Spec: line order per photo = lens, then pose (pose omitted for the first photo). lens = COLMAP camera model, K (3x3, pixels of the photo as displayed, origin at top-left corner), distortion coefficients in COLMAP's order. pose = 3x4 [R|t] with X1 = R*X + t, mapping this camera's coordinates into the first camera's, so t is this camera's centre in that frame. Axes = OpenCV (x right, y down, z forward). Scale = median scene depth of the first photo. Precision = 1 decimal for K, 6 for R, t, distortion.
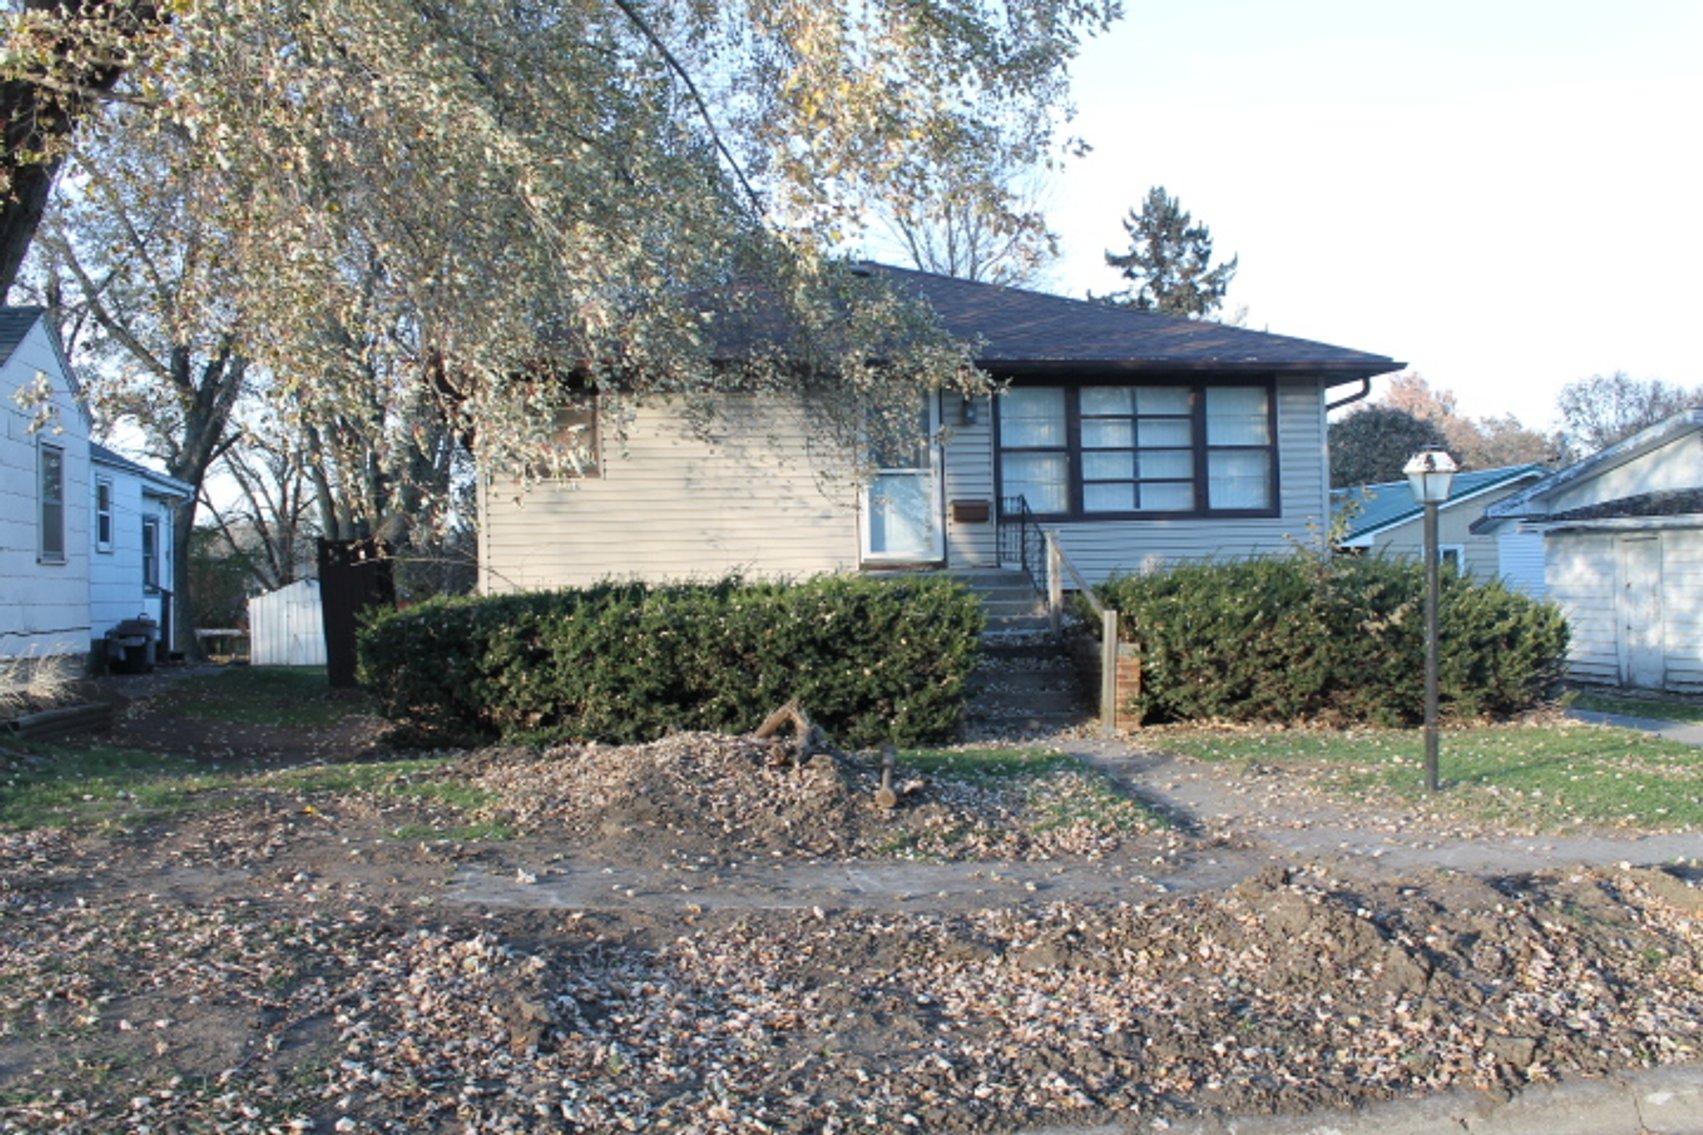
lens RADIAL K [[1460.7, 0, 851.8], [0, 1460.7, 563.4], [0, 0, 1]] dist [-0.158679, 0.140753]
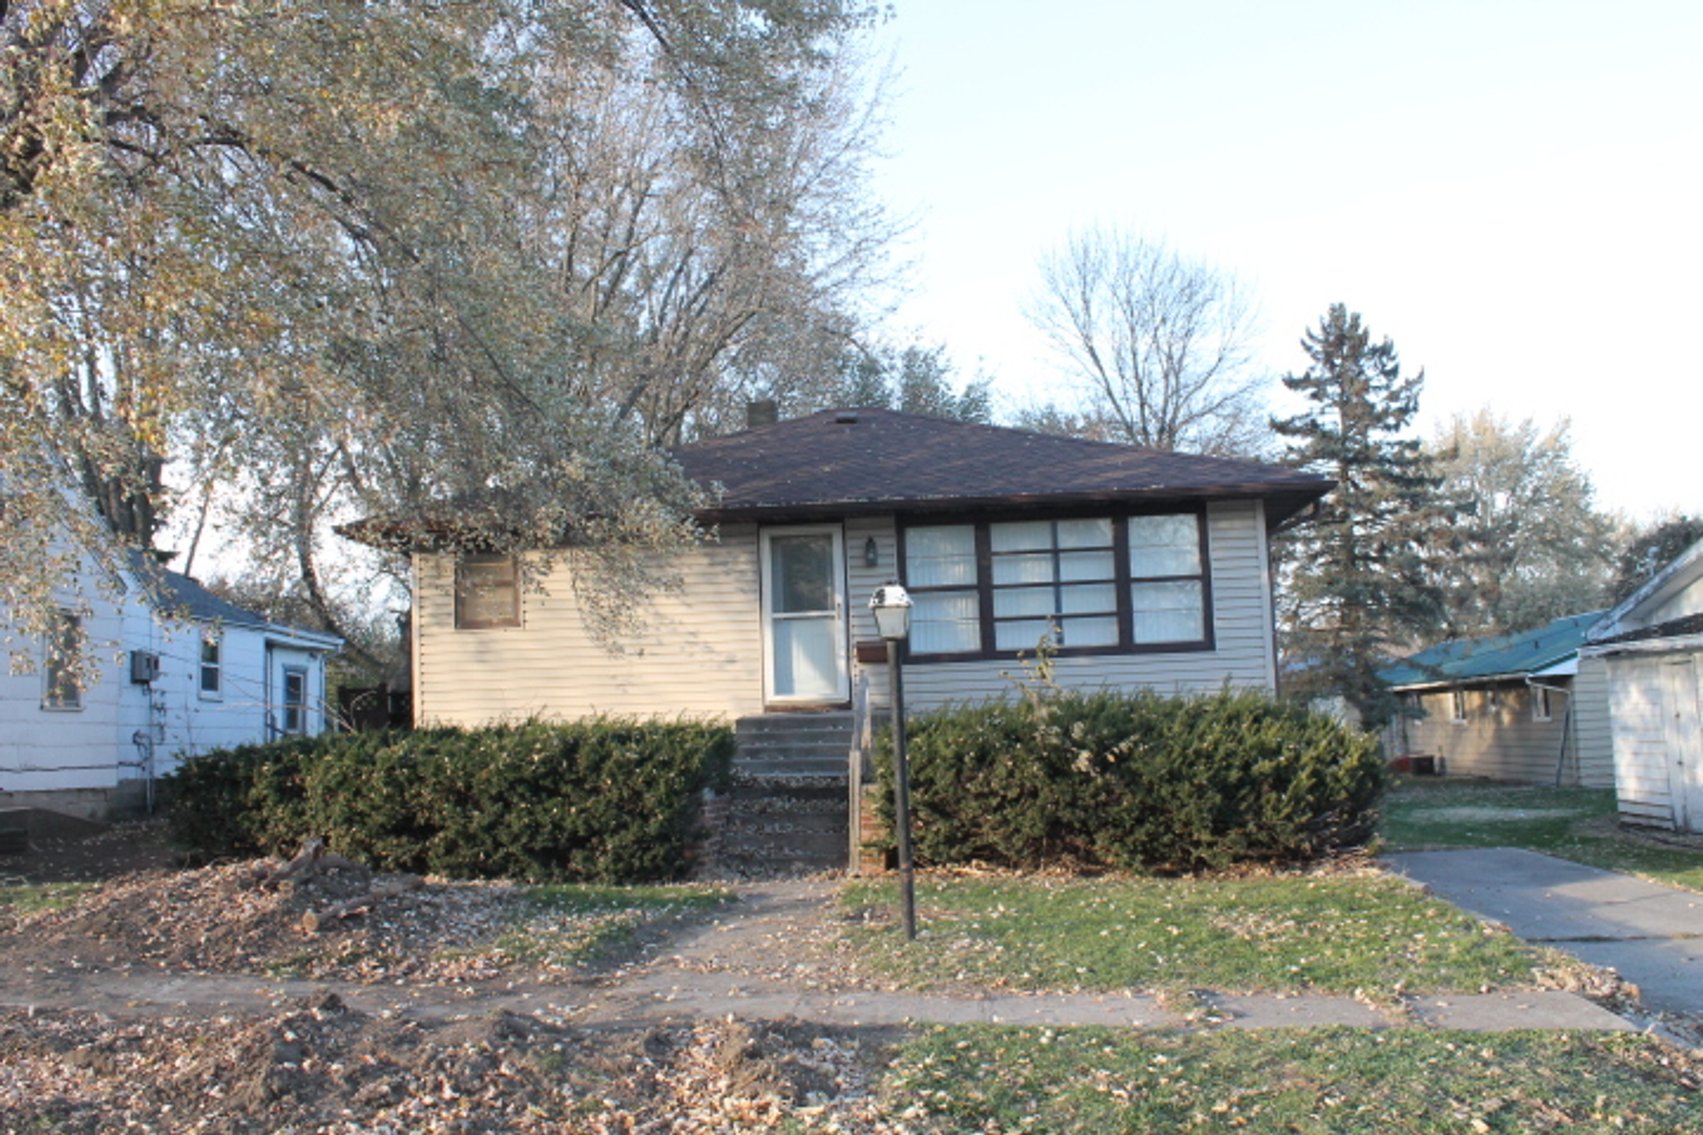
lens RADIAL K [[1460.7, 0, 851.8], [0, 1460.7, 563.4], [0, 0, 1]] dist [-0.158679, 0.140753]
pose [[0.967314, -0.036879, -0.250885, 0.314369], [0.012554, 0.995119, -0.097876, 0.001377], [0.253270, 0.091528, 0.963056, 0.022566]]
